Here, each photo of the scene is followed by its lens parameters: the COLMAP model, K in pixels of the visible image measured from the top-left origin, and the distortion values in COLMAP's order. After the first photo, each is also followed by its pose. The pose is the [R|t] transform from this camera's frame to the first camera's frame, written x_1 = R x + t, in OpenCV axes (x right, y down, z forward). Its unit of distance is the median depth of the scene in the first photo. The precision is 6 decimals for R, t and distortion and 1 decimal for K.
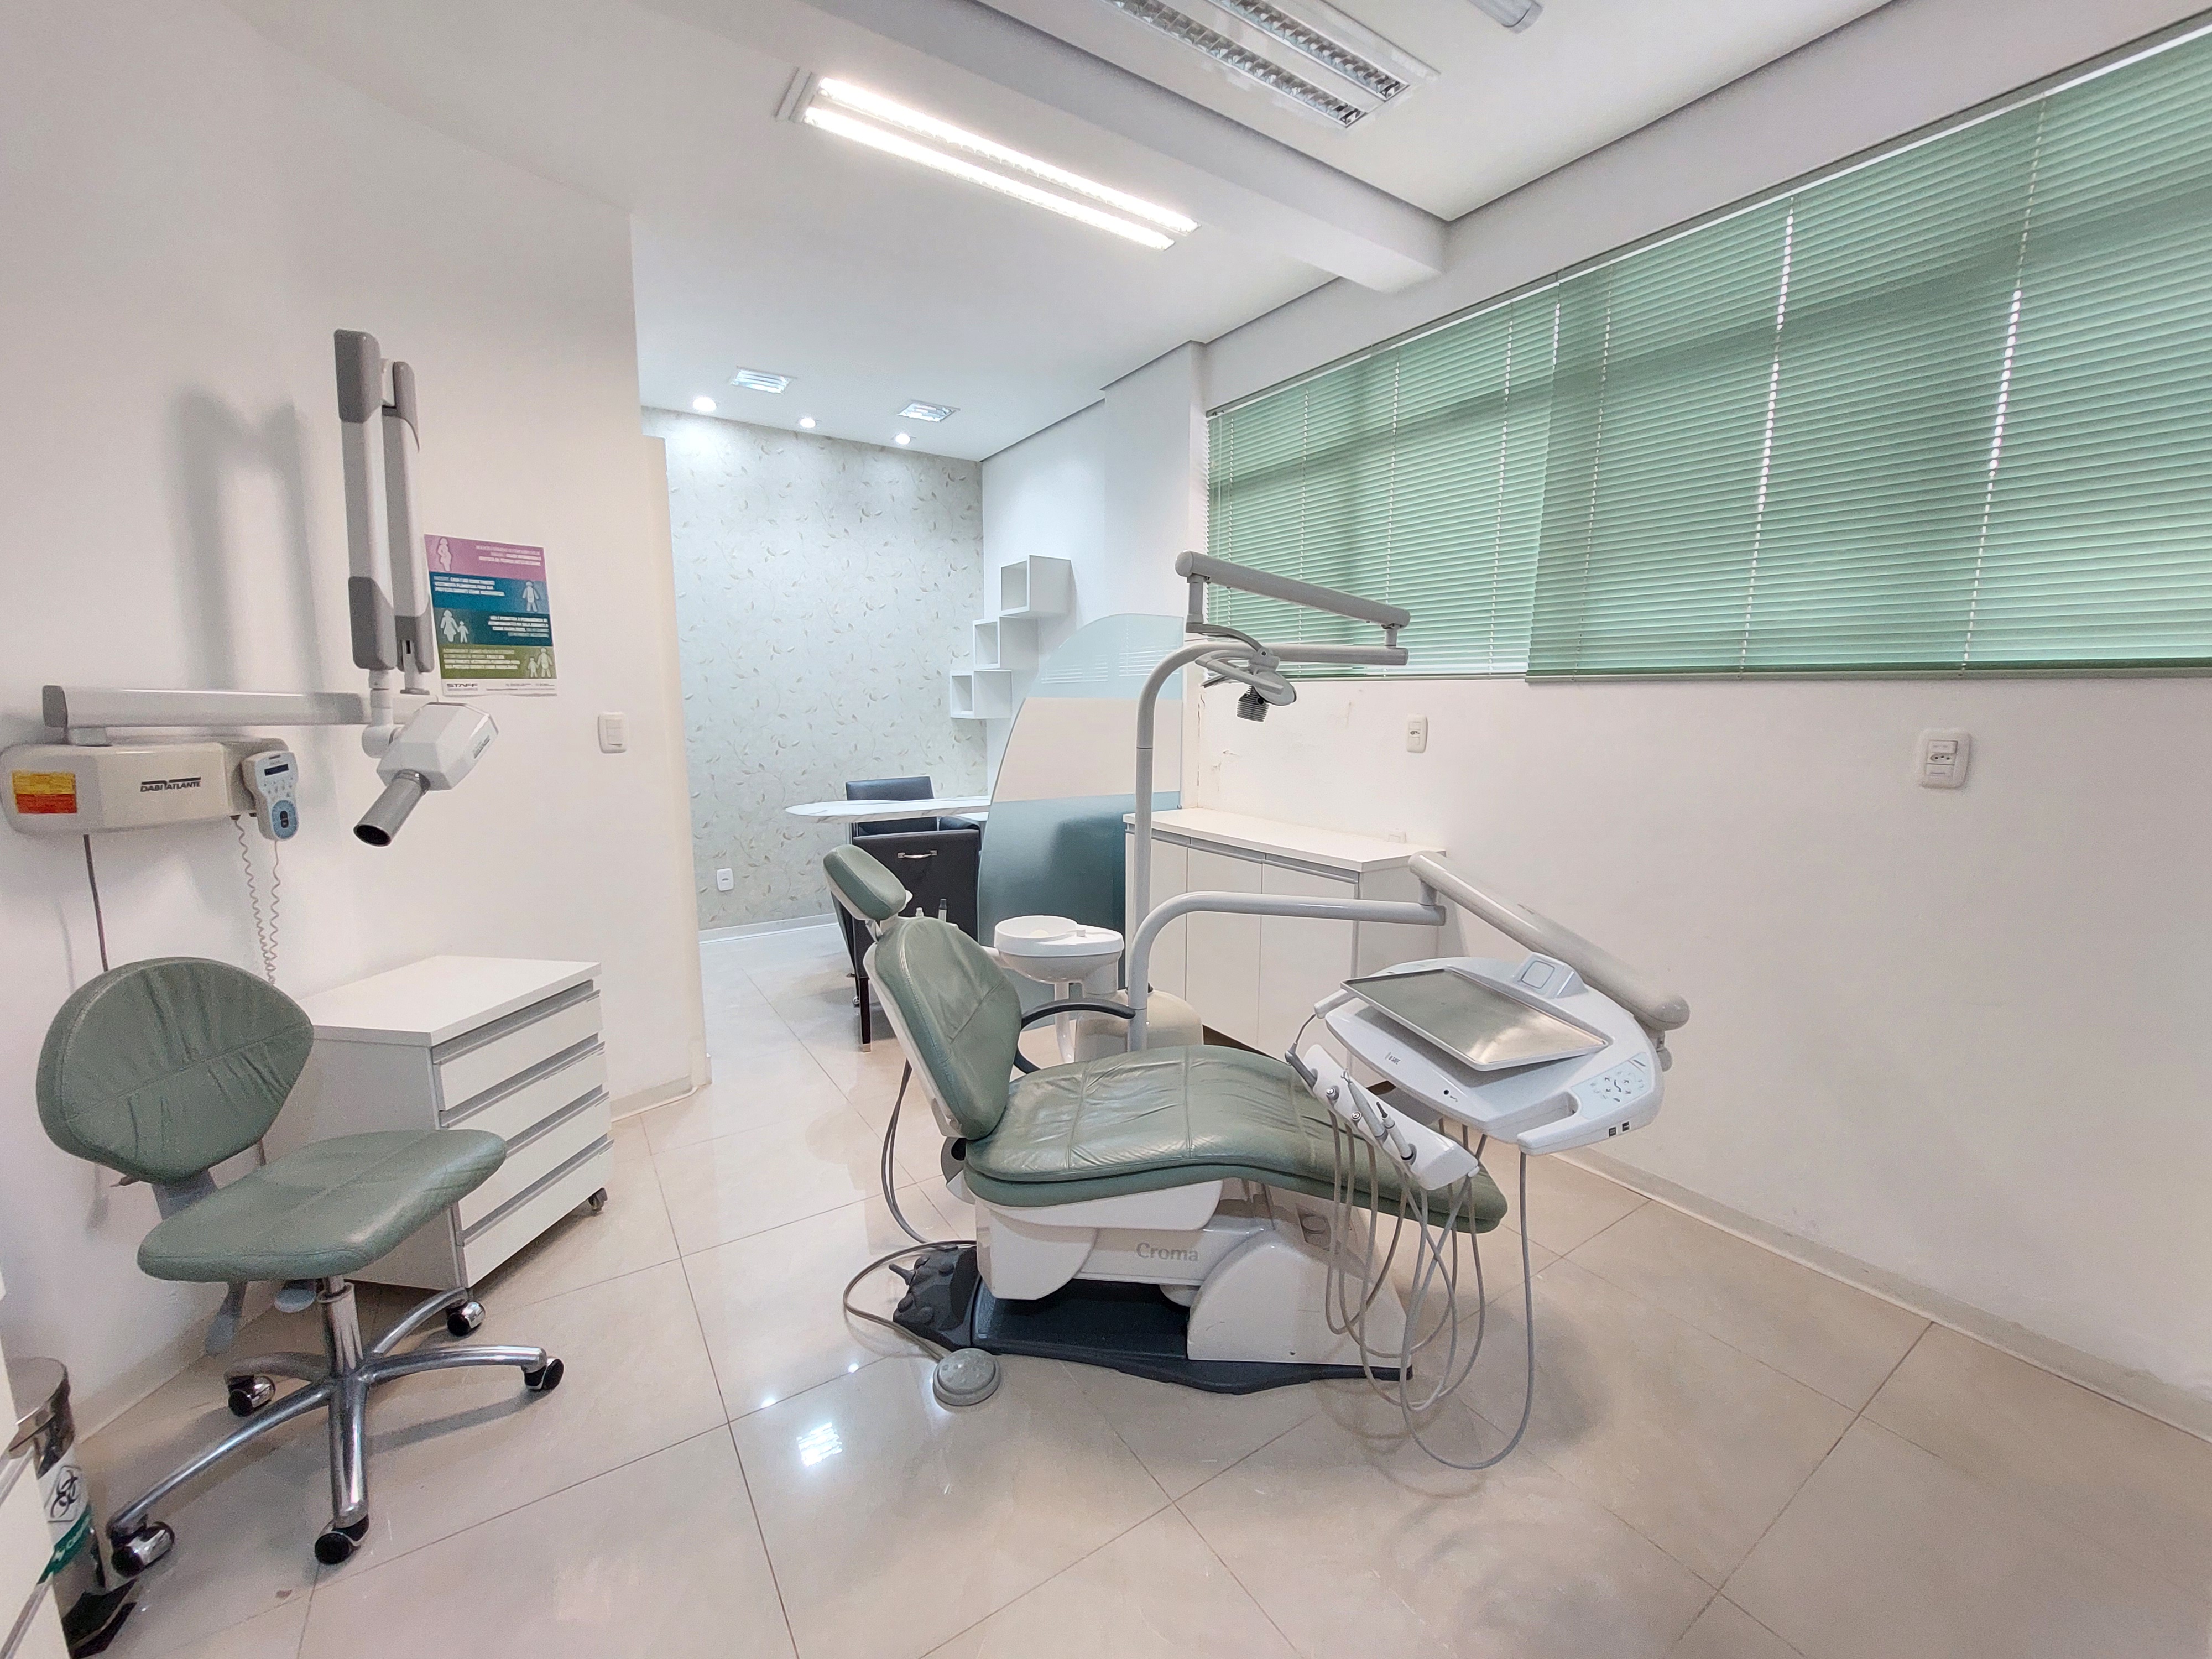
lens RADIAL K [[885.7, 0, 1112.4], [0, 885.7, 837.0], [0, 0, 1]] dist [-0.012841, -0.000280]
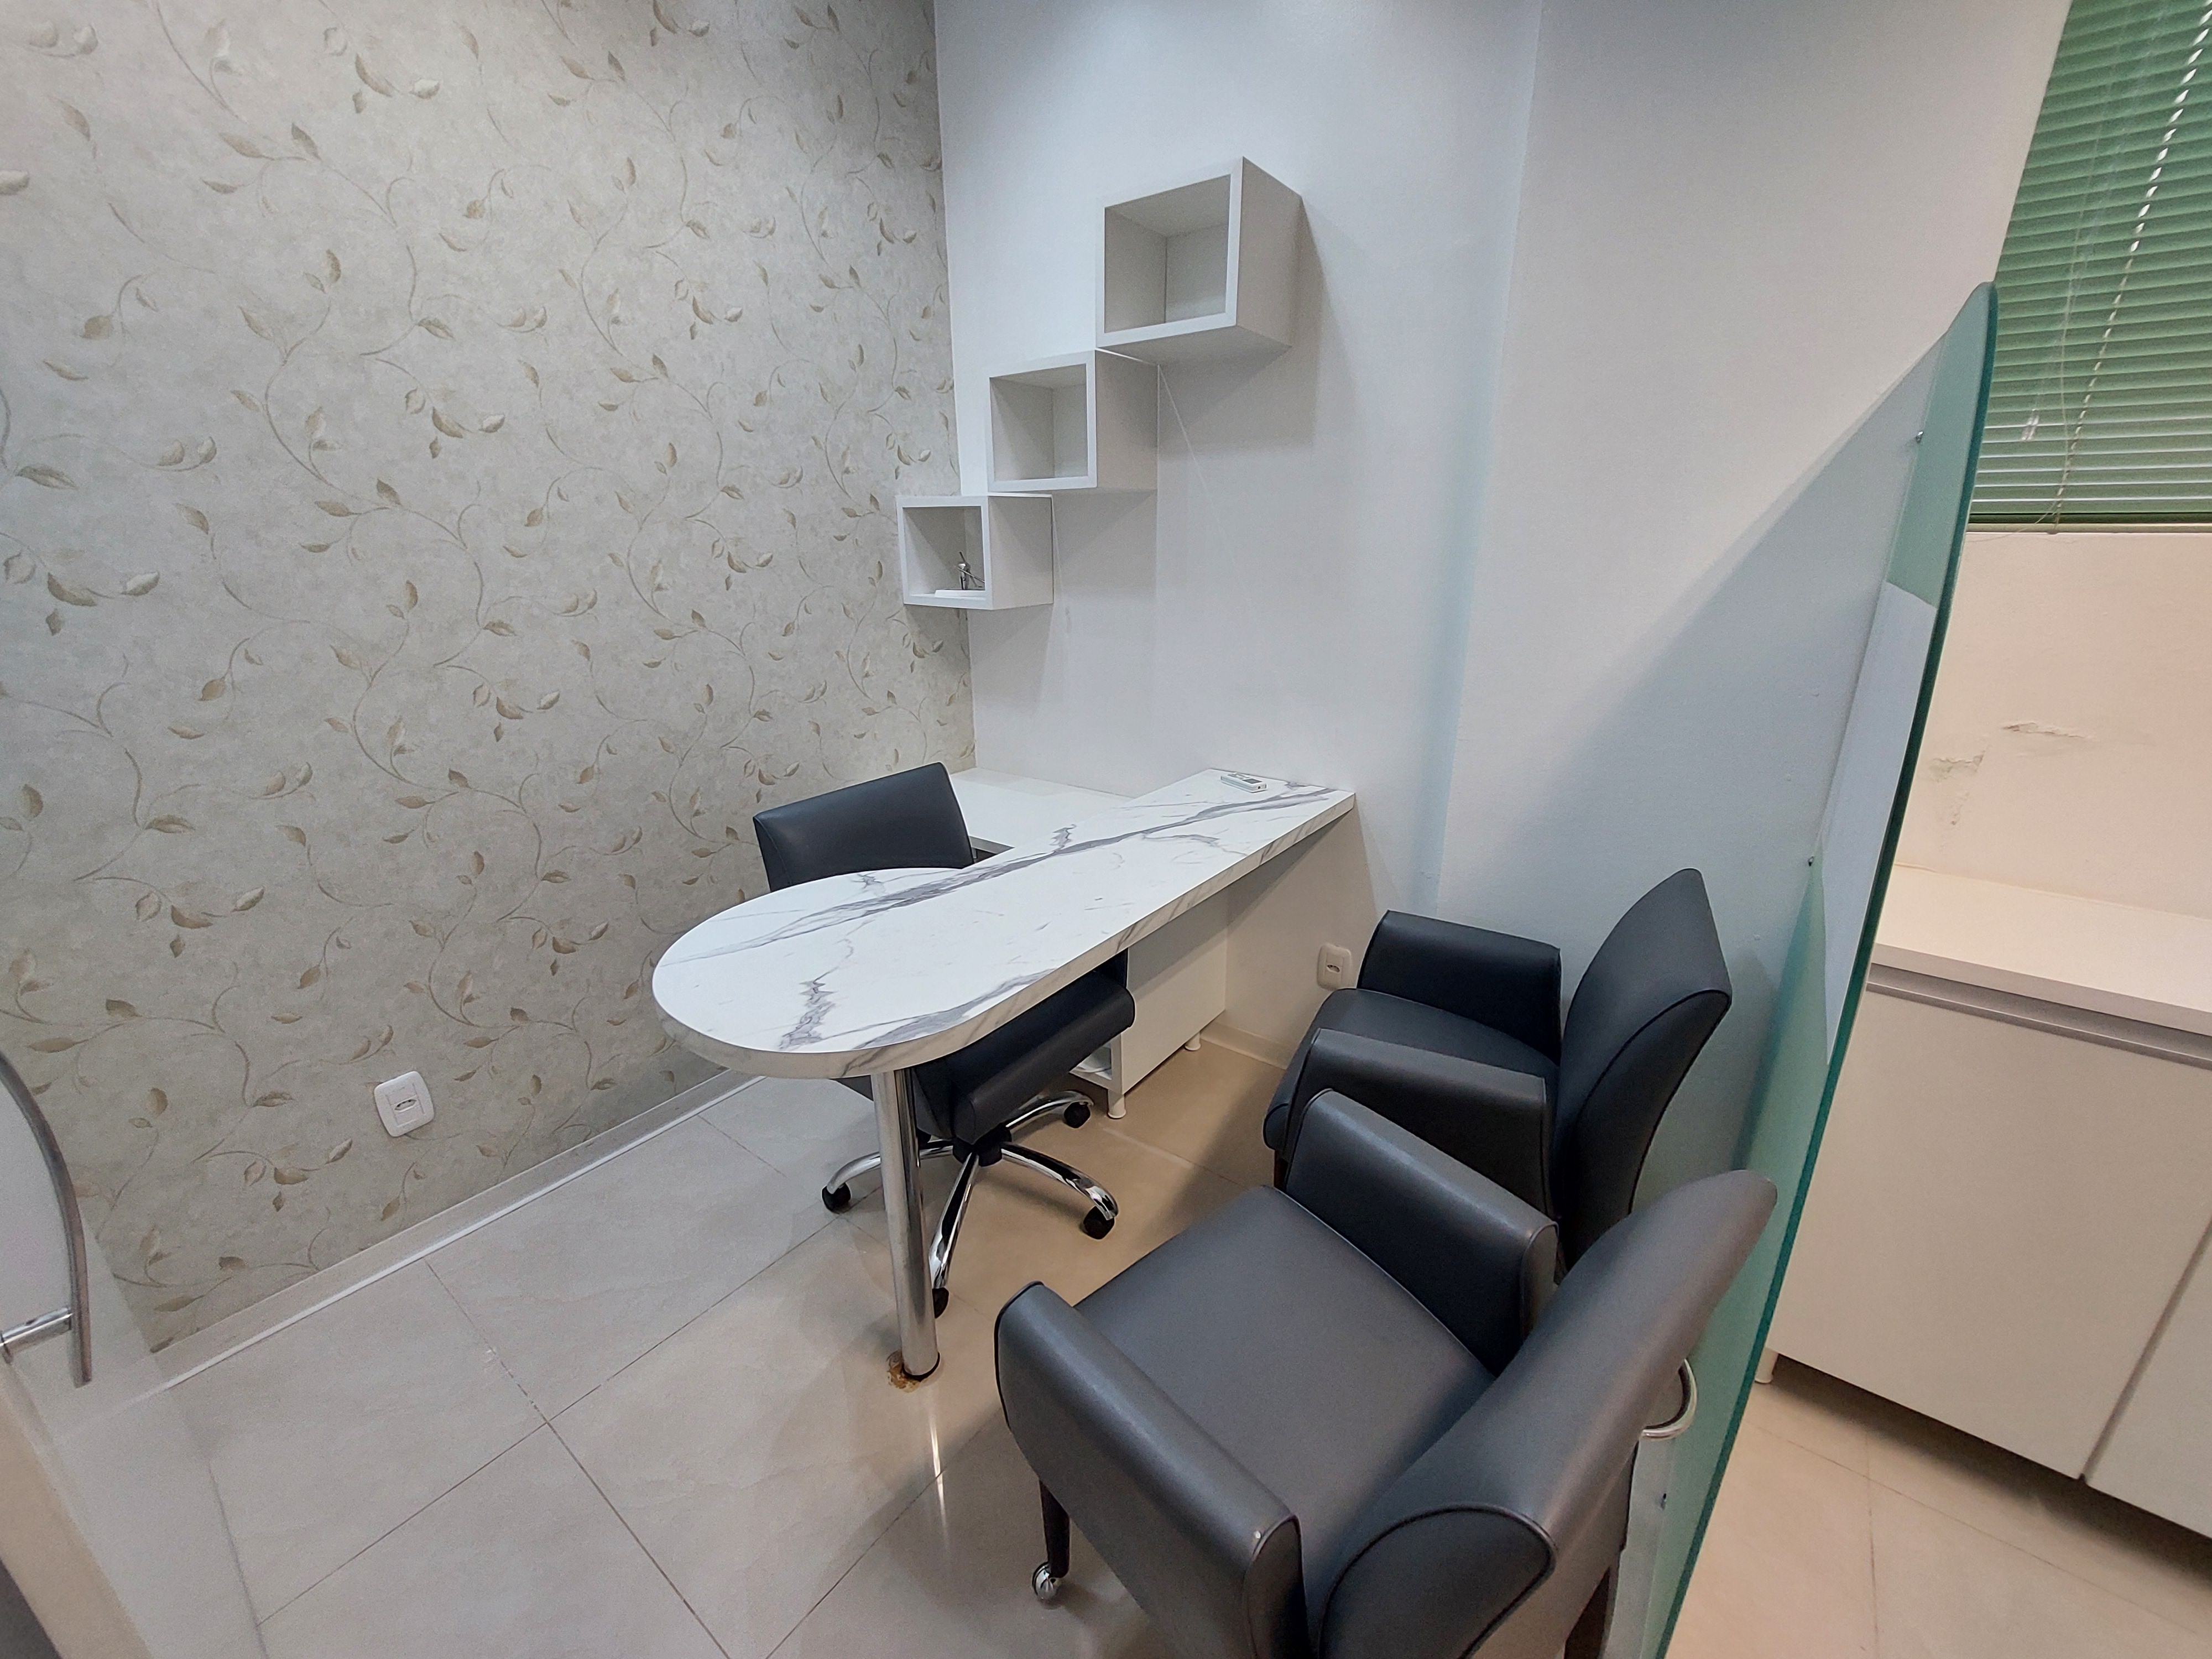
lens RADIAL K [[885.7, 0, 1112.4], [0, 885.7, 837.0], [0, 0, 1]] dist [-0.012841, -0.000280]
pose [[0.938647, -0.123388, 0.322053, -0.532606], [0.066216, 0.980913, 0.182826, -0.206253], [-0.338464, -0.150284, 0.928901, 1.160196]]
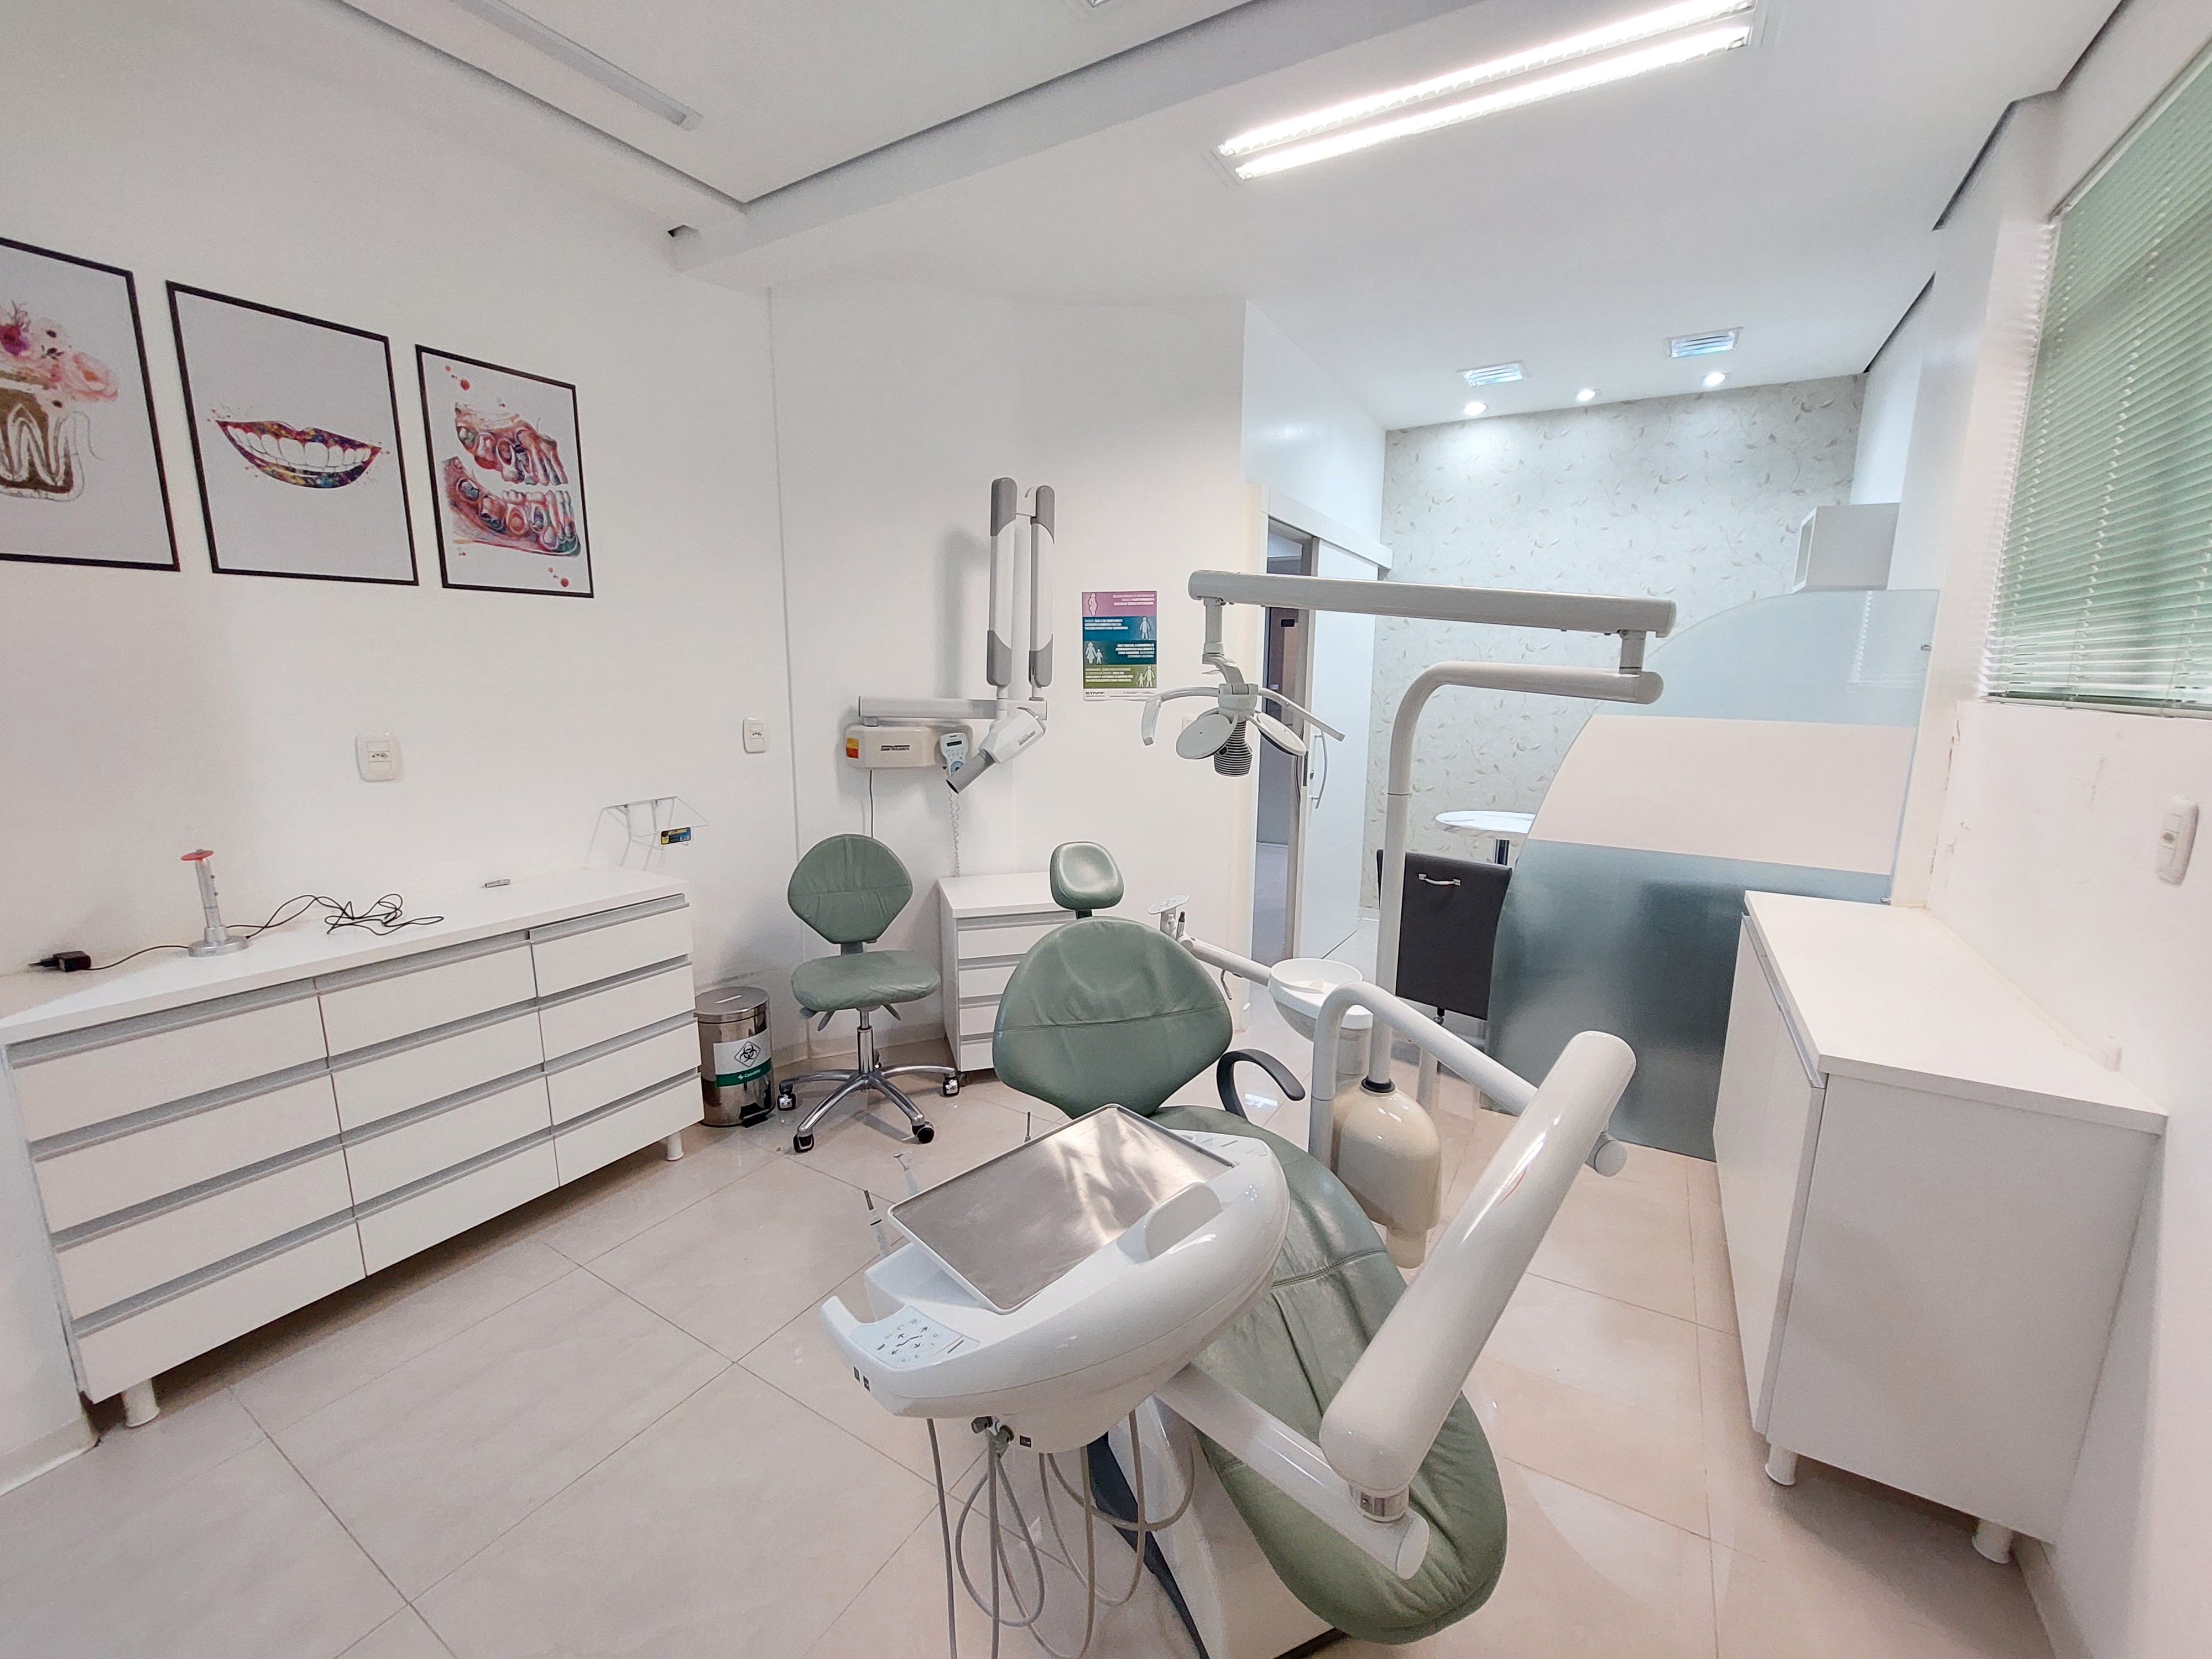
lens RADIAL K [[869.5, 0, 1106.0], [0, 869.5, 829.5], [0, 0, 1]] dist [-0.009142, -0.000113]
pose [[0.420660, 0.160355, -0.892934, 0.578495], [-0.145999, 0.983392, 0.107820, -0.105423], [0.895393, 0.085012, 0.437085, 0.394843]]
